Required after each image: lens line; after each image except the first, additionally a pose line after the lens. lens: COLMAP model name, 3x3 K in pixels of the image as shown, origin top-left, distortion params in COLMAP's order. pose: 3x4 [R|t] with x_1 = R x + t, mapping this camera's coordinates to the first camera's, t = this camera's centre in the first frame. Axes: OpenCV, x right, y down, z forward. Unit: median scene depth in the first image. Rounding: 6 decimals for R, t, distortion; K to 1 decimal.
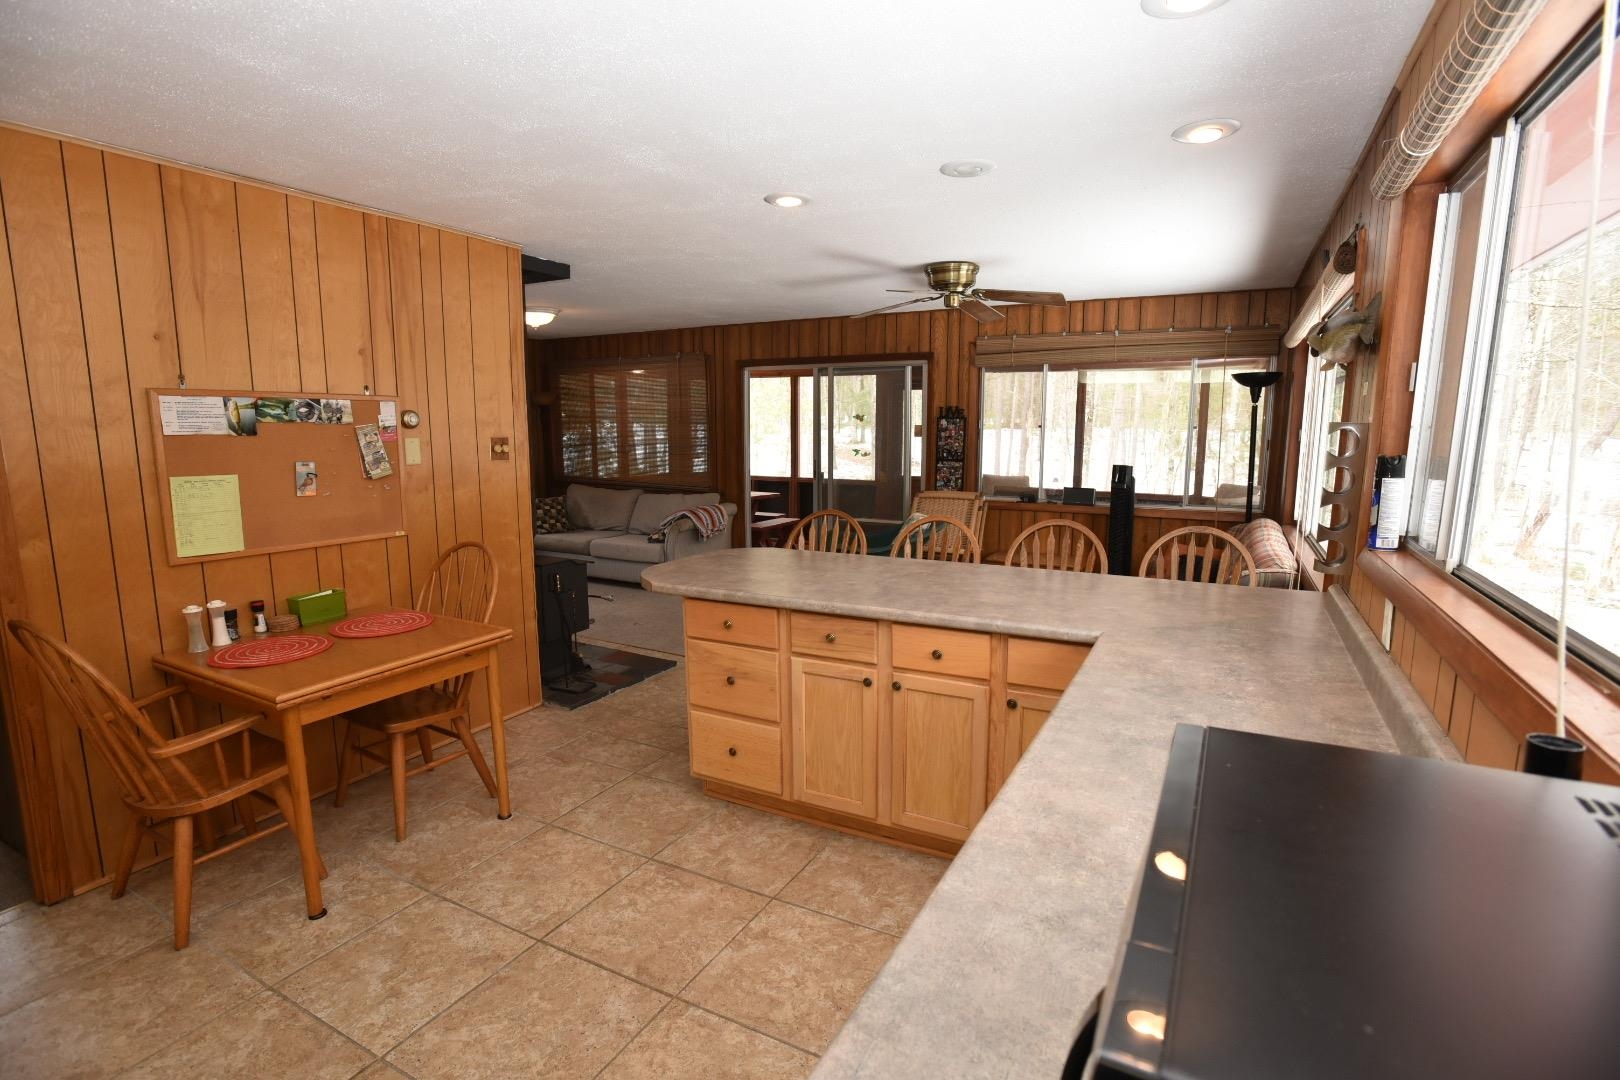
lens RADIAL K [[767.6, 0, 803.9], [0, 767.6, 543.4], [0, 0, 1]] dist [-0.073927, 0.025263]
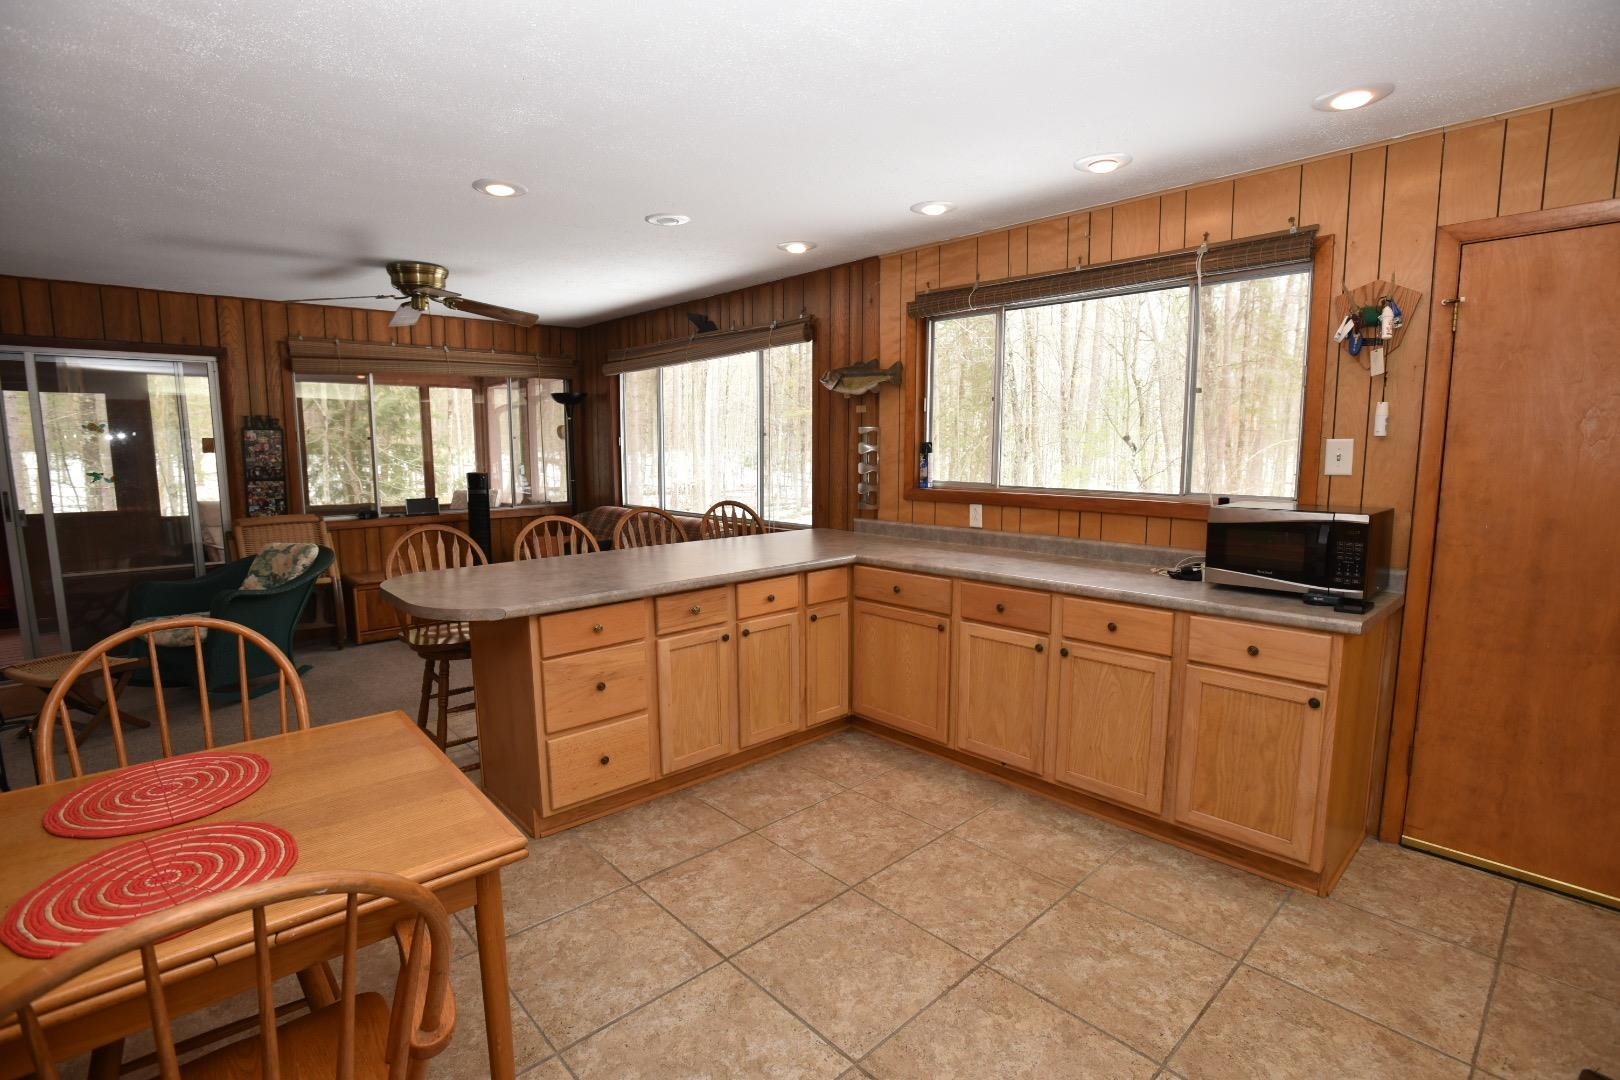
lens RADIAL K [[767.6, 0, 803.9], [0, 767.6, 543.4], [0, 0, 1]] dist [-0.073927, 0.025263]
pose [[0.331840, -0.120836, 0.935564, -0.730143], [0.145634, 0.986434, 0.075750, -0.028801], [-0.932026, 0.111113, 0.344936, 0.333375]]
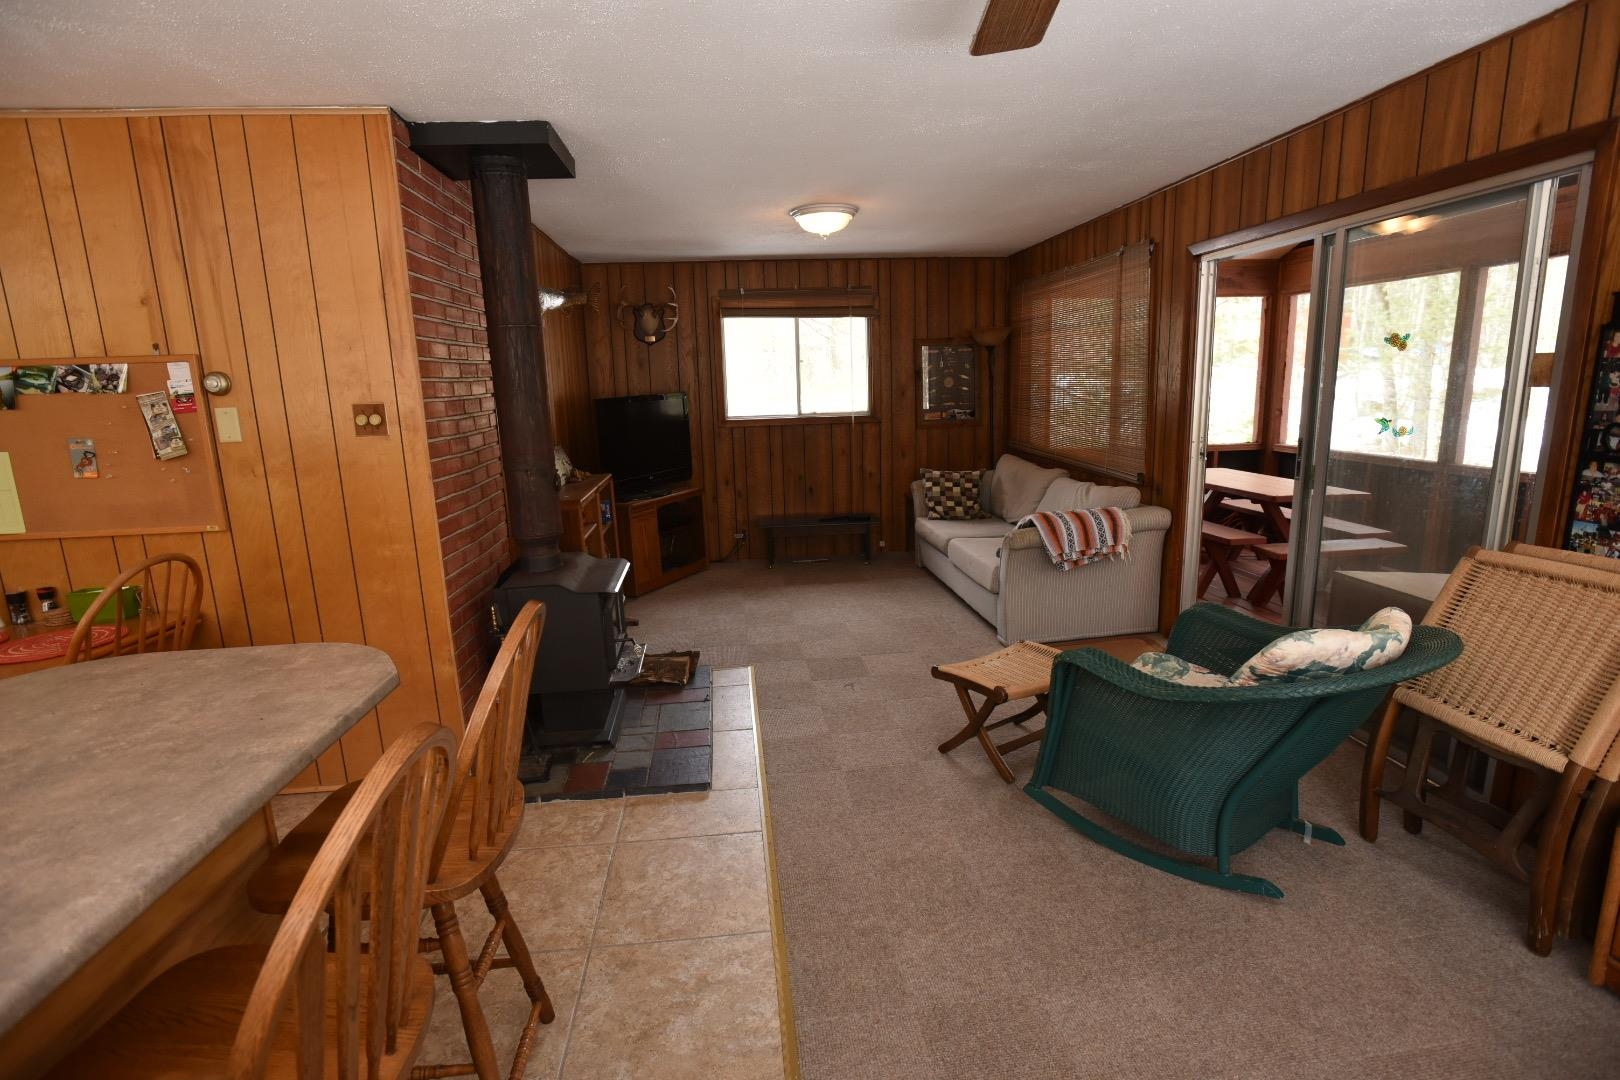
lens RADIAL K [[767.6, 0, 803.9], [0, 767.6, 543.4], [0, 0, 1]] dist [-0.073927, 0.025263]
pose [[0.576646, 0.147936, -0.803489, 0.456263], [-0.095221, 0.988937, 0.113742, -0.145434], [0.811426, 0.010920, 0.584353, 1.042939]]
